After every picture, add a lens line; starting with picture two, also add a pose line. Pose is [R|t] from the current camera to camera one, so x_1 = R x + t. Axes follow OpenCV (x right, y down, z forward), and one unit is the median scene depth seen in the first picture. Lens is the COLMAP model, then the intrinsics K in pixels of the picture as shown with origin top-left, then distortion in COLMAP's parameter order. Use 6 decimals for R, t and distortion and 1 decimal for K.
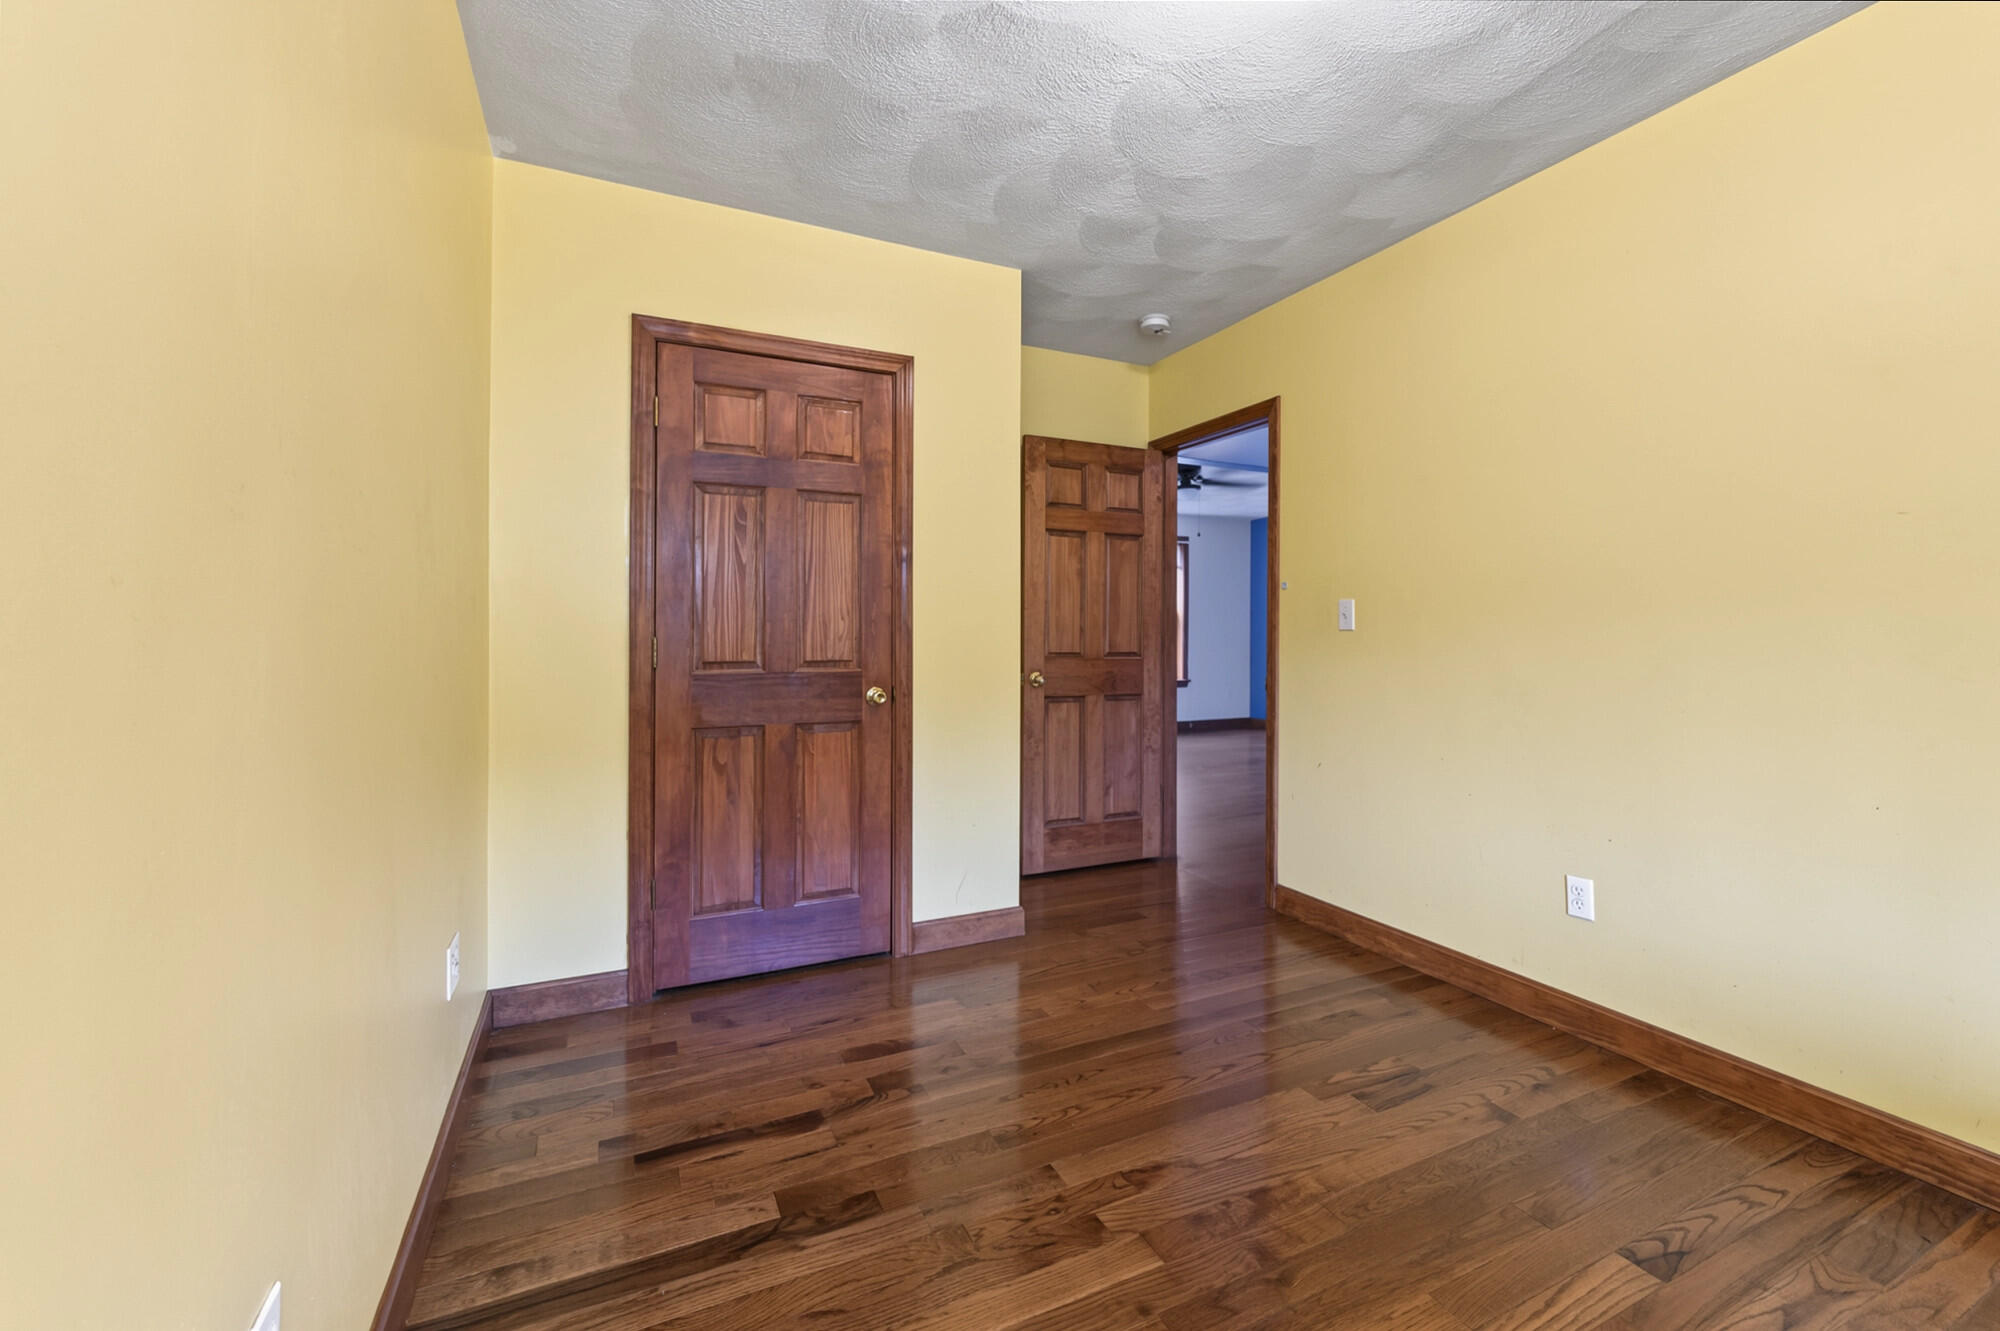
lens RADIAL K [[818.1, 0, 1009.1], [0, 818.1, 631.8], [0, 0, 1]] dist [-0.000855, 0.000034]
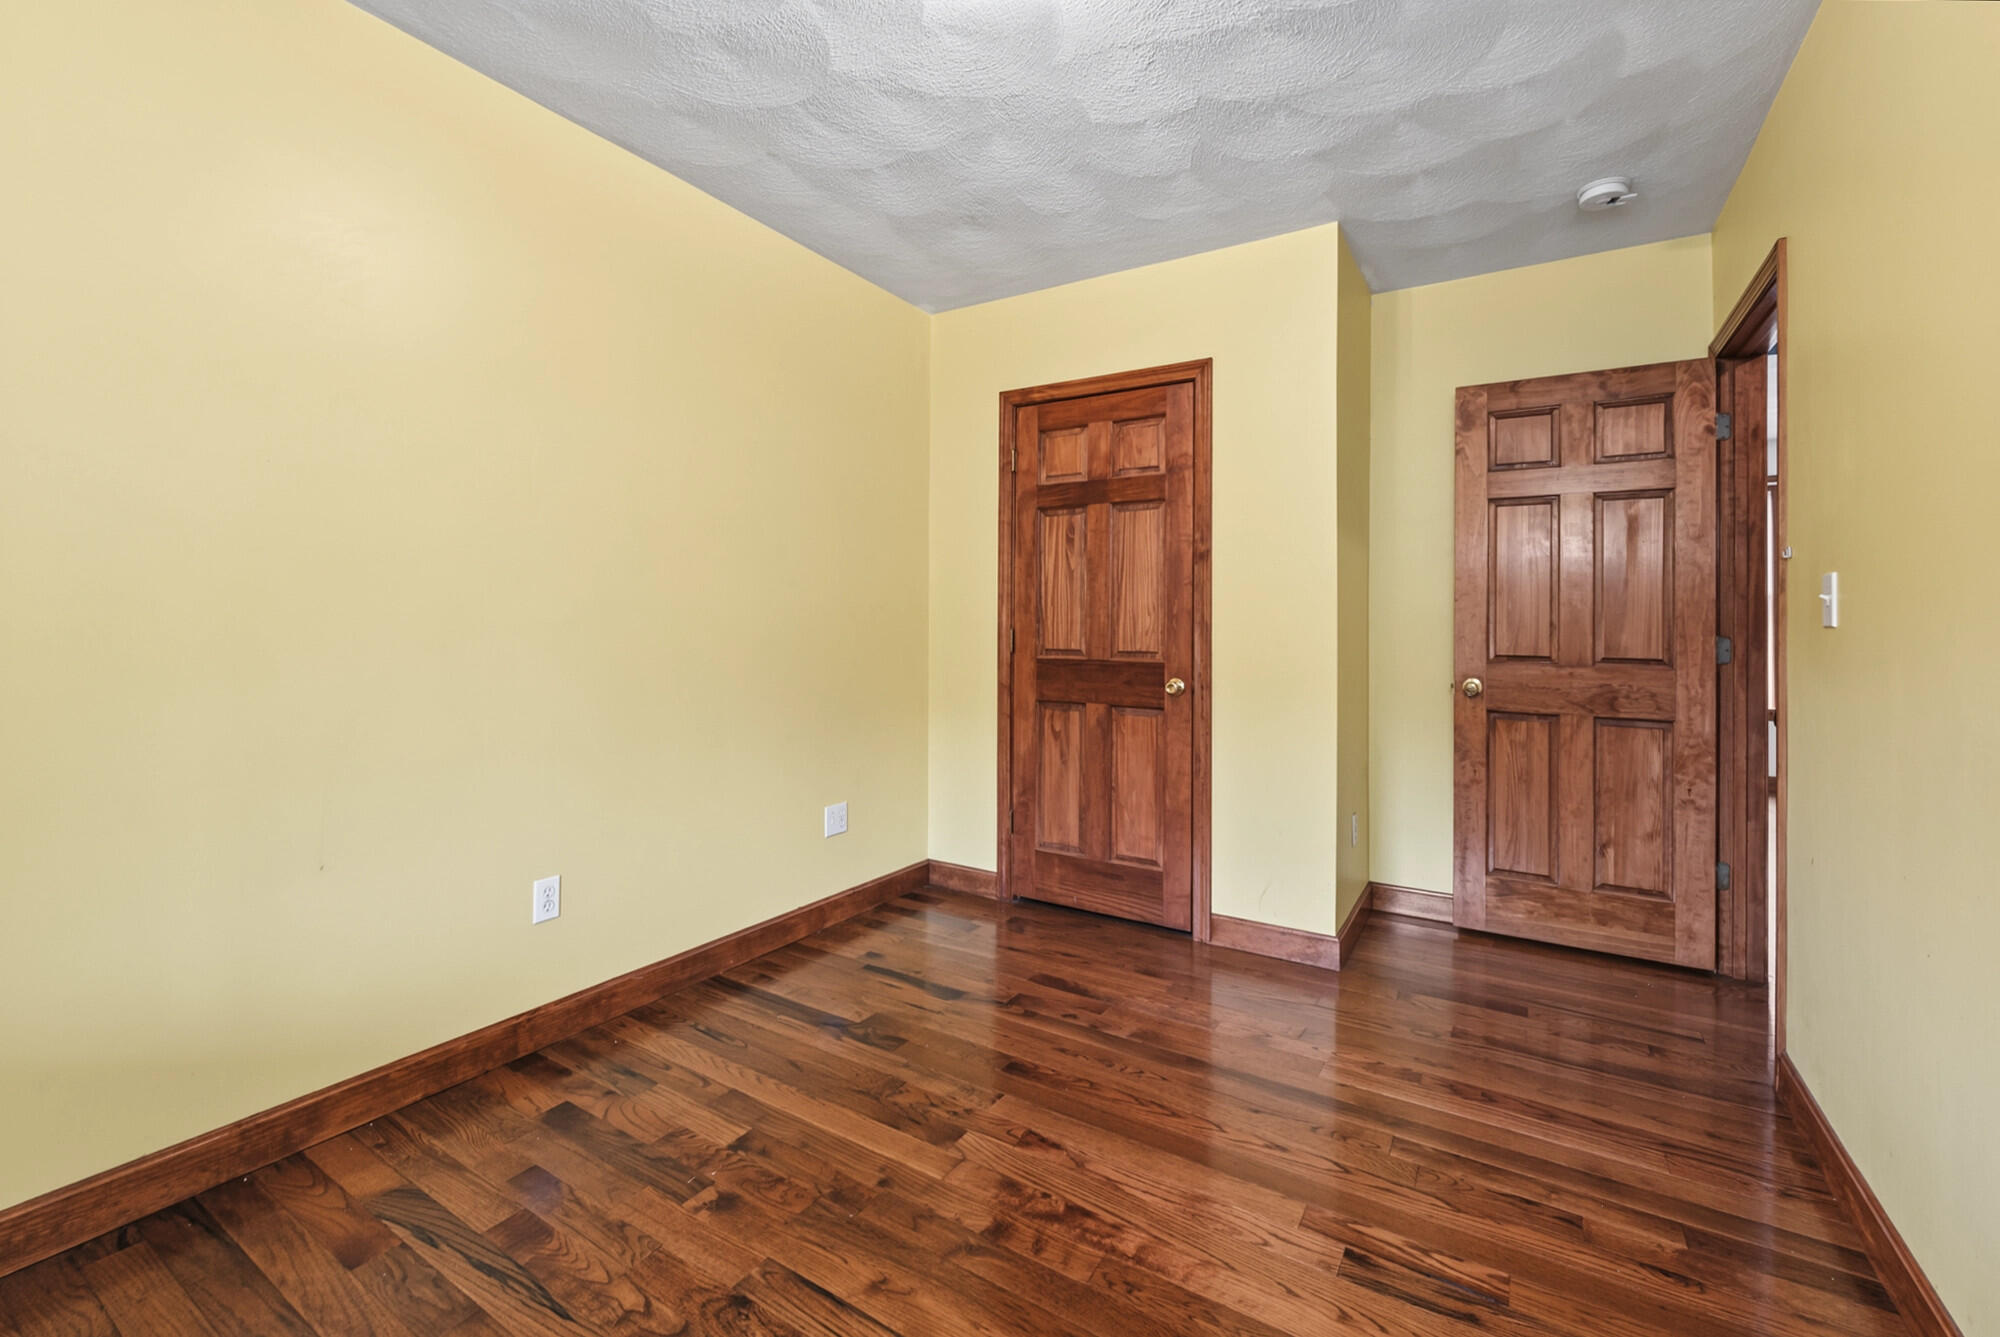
lens RADIAL K [[831.9, 0, 1017.5], [0, 831.9, 623.8], [0, 0, 1]] dist [-0.000663, -0.000009]
pose [[0.547410, 0.001858, -0.836863, 0.674170], [-0.007870, 0.999965, -0.002928, 0.001779], [0.836828, 0.008188, 0.547405, 0.250594]]
